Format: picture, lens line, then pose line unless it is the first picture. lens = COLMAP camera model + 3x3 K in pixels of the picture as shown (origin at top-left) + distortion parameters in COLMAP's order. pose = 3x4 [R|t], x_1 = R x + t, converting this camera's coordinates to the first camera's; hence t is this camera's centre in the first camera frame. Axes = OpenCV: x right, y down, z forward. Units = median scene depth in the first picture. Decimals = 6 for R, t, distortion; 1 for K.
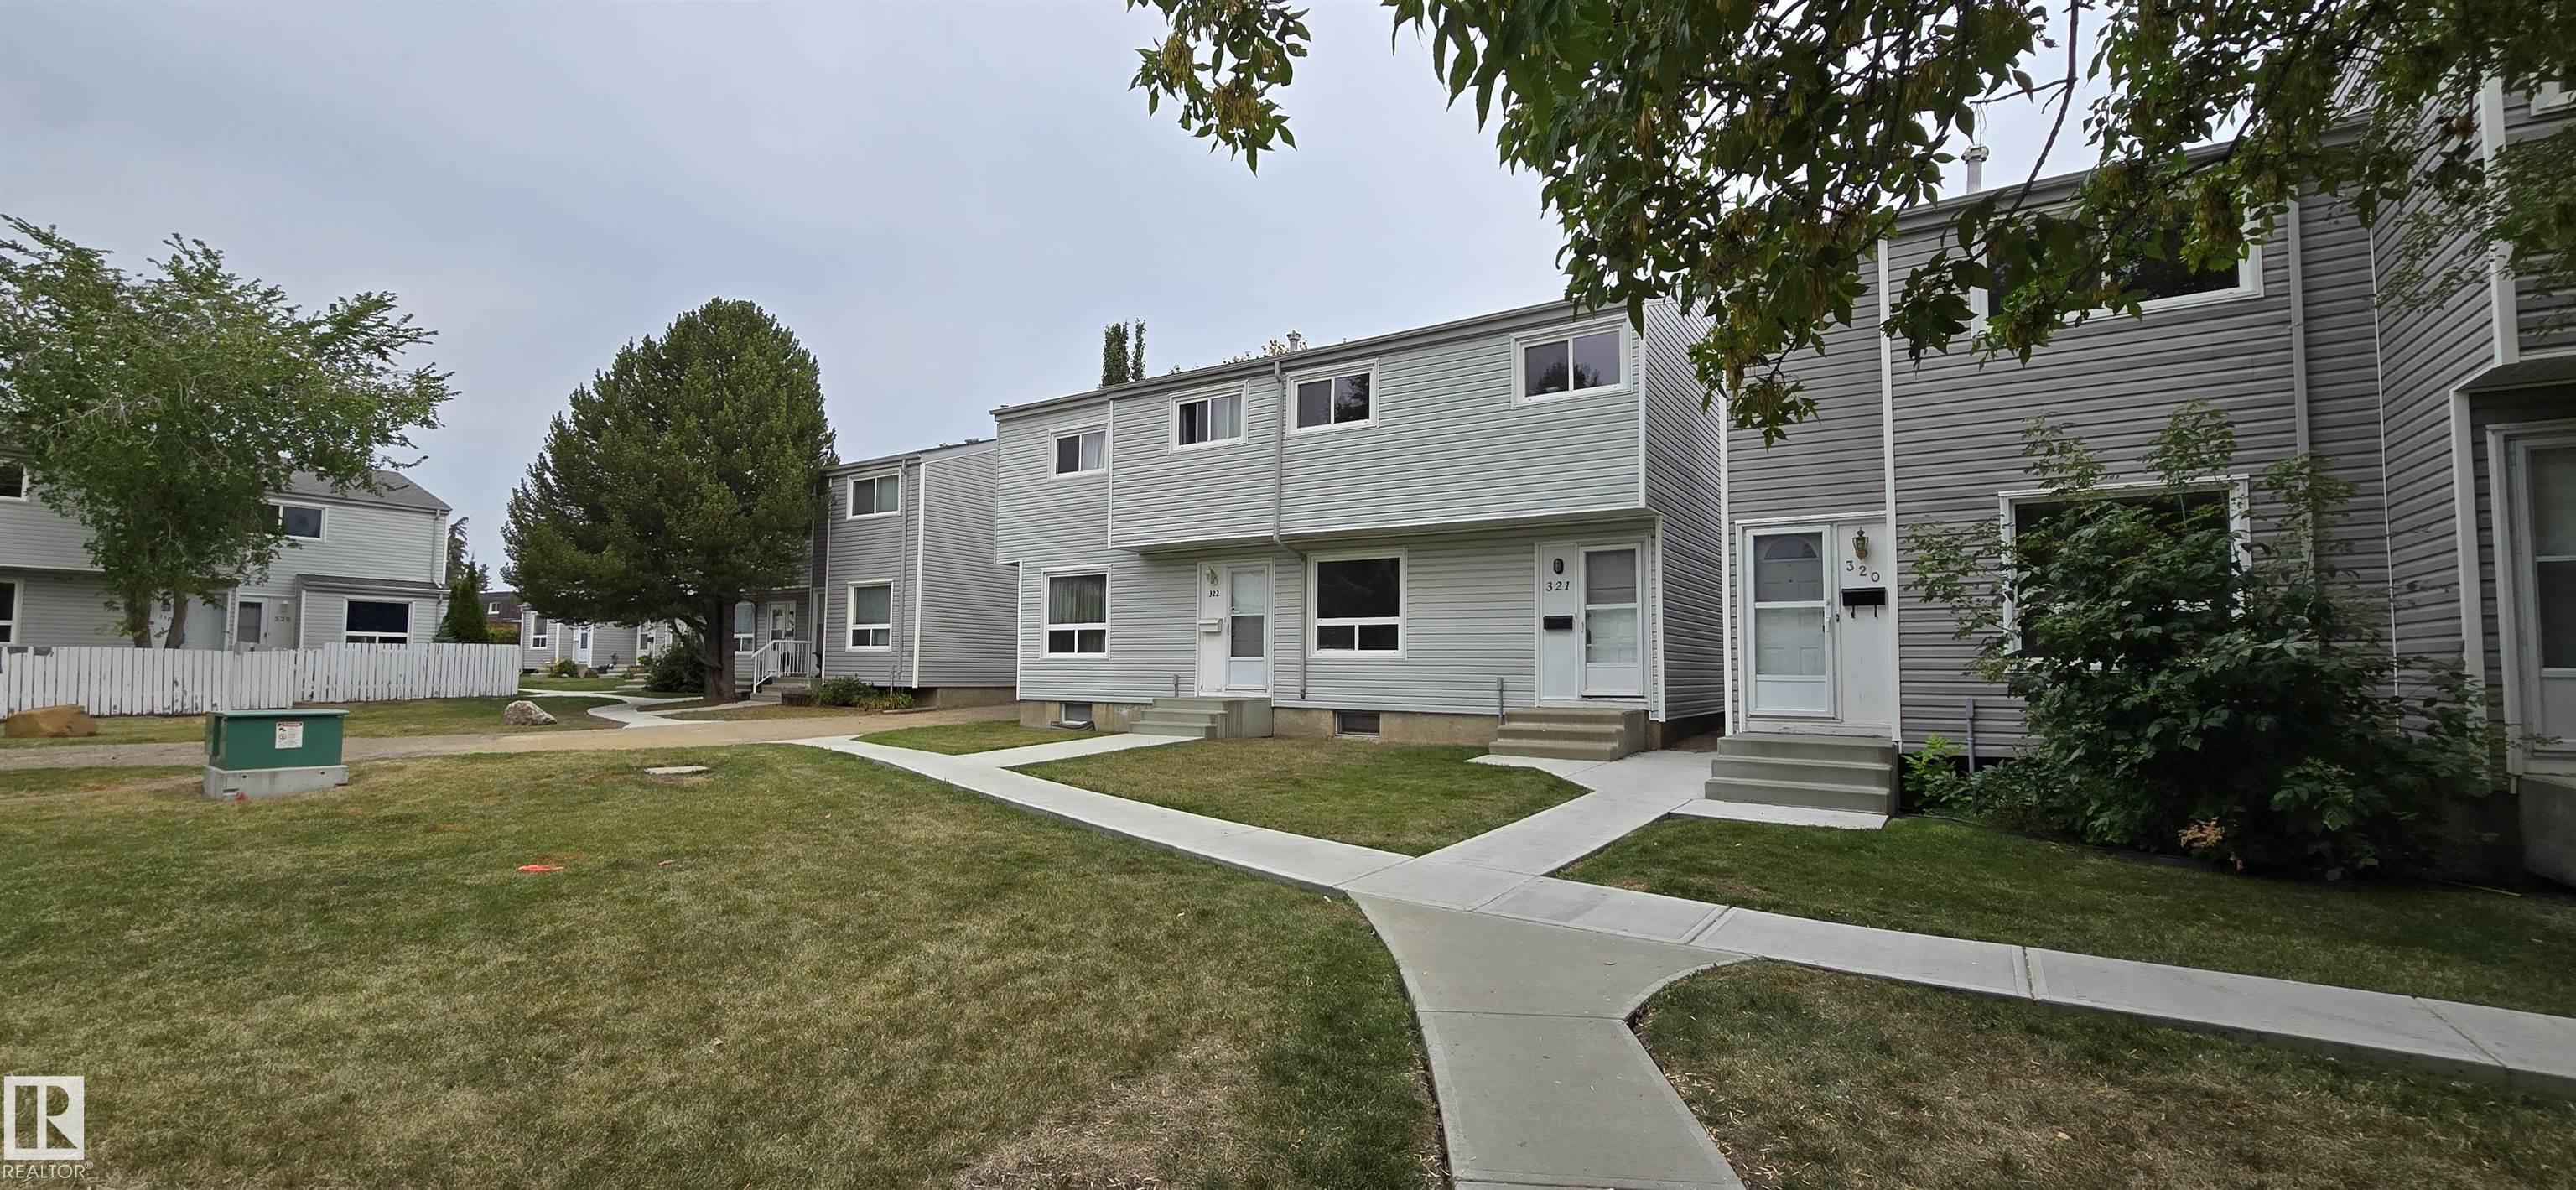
lens RADIAL K [[1055.4, 0, 1276.2], [0, 1055.4, 613.6], [0, 0, 1]] dist [-0.001974, -0.000180]
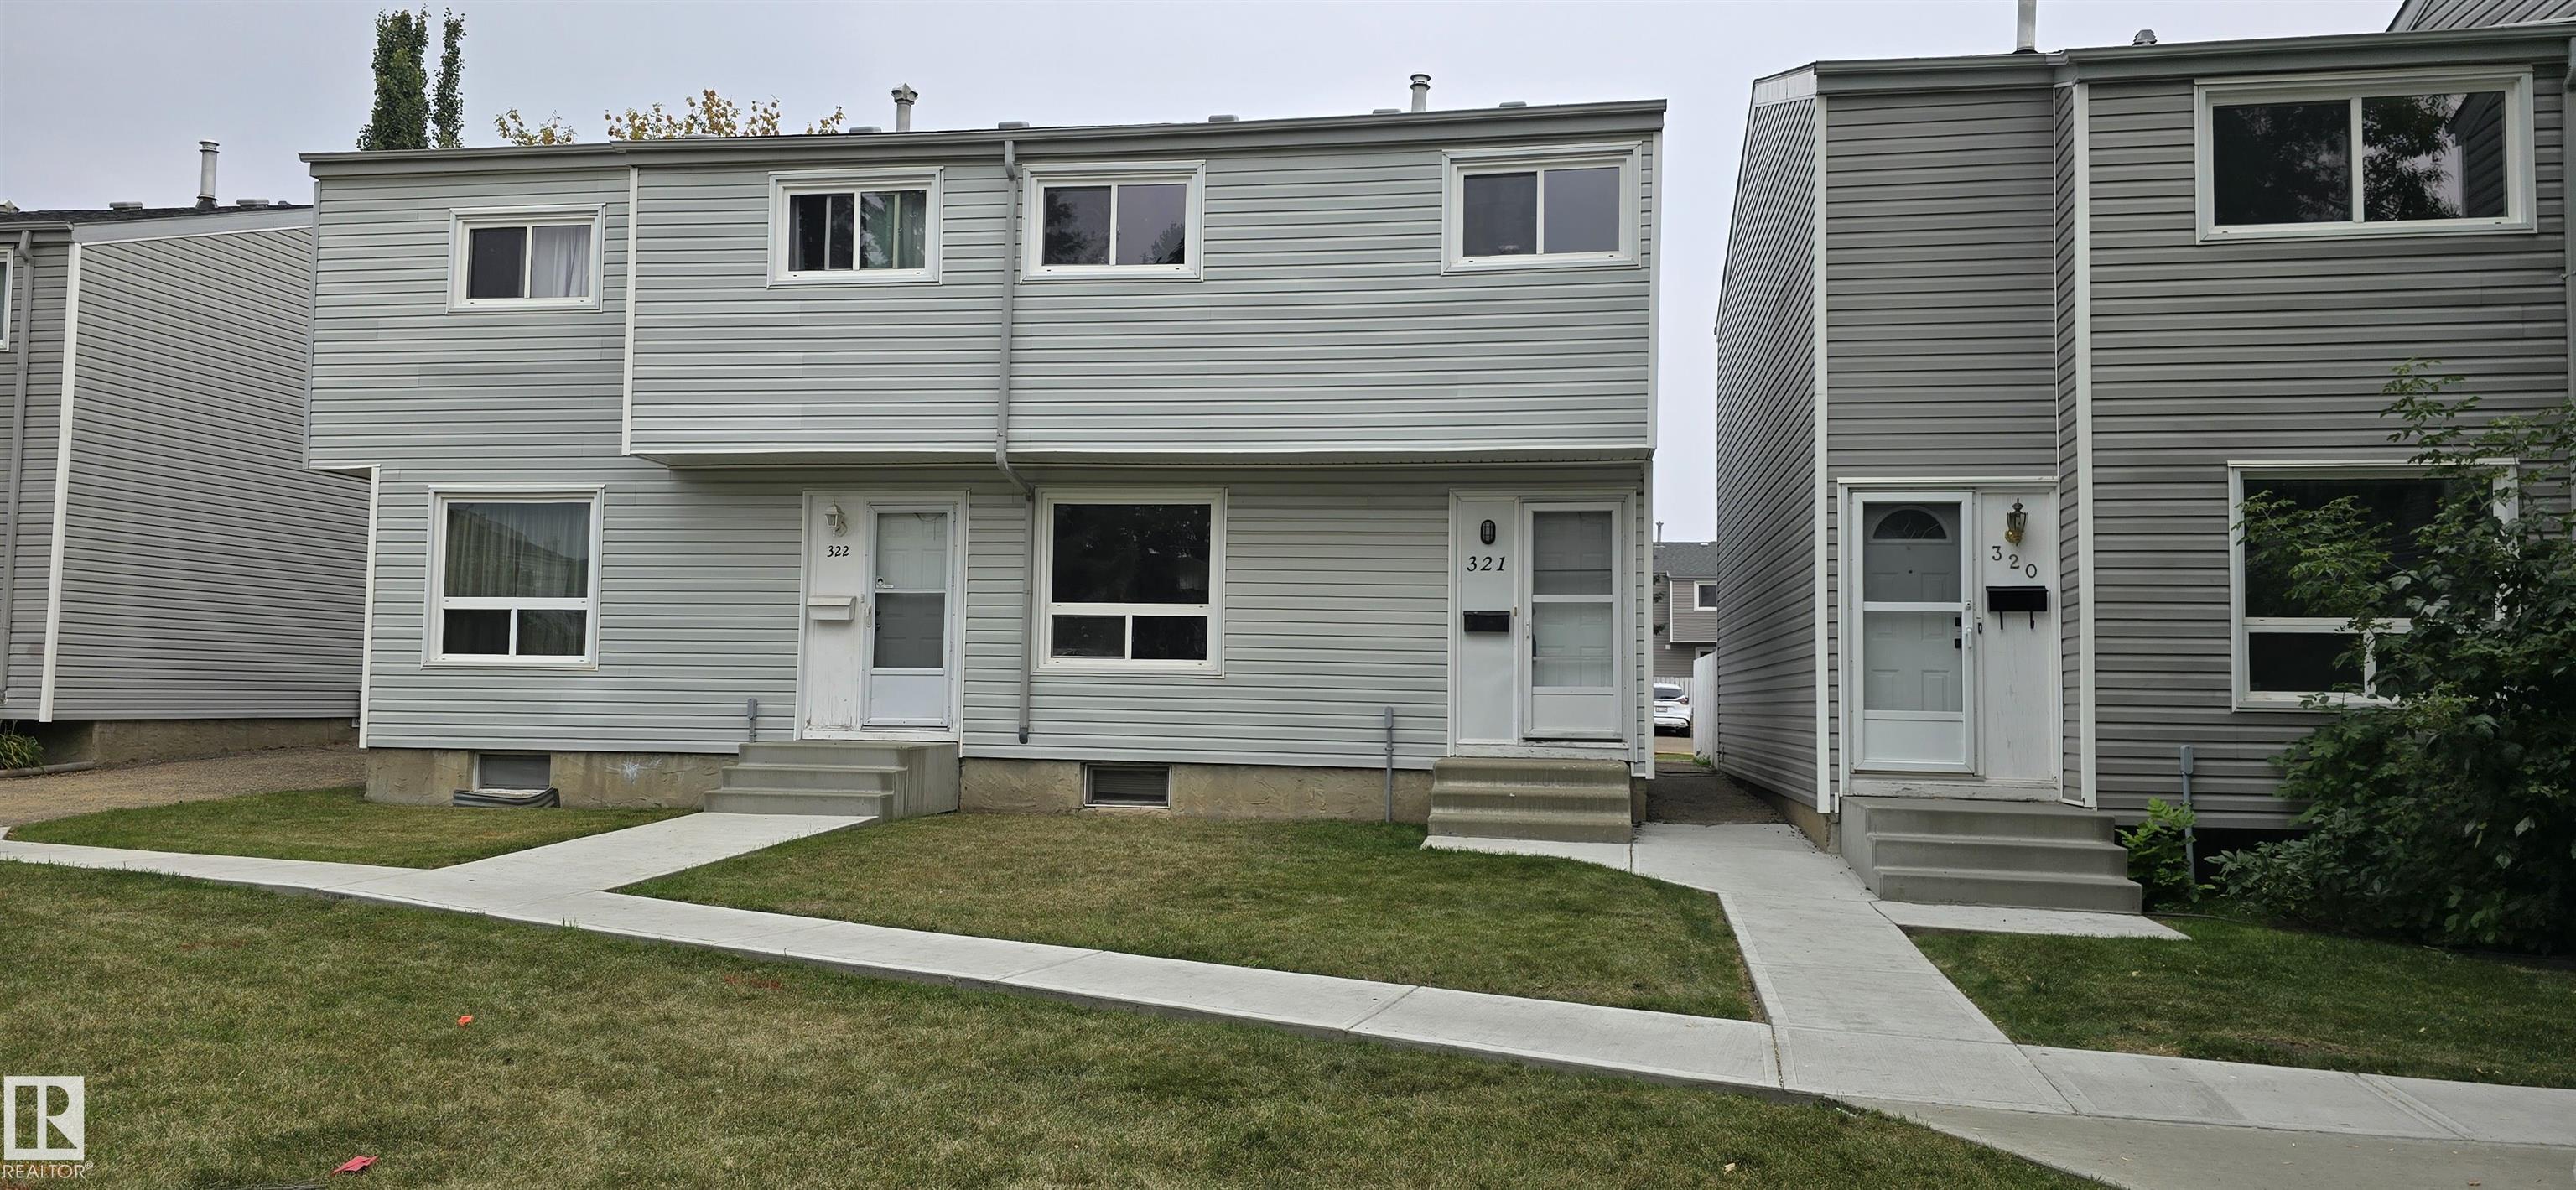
lens RADIAL K [[1722.9, 0, 1279.7], [0, 1722.9, 602.2], [0, 0, 1]] dist [0.056510, -0.047919]
pose [[0.913263, 0.028403, 0.406378, -0.238552], [-0.030913, 0.999522, -0.000389, 0.001213], [-0.406195, -0.012207, 0.913705, 0.103282]]
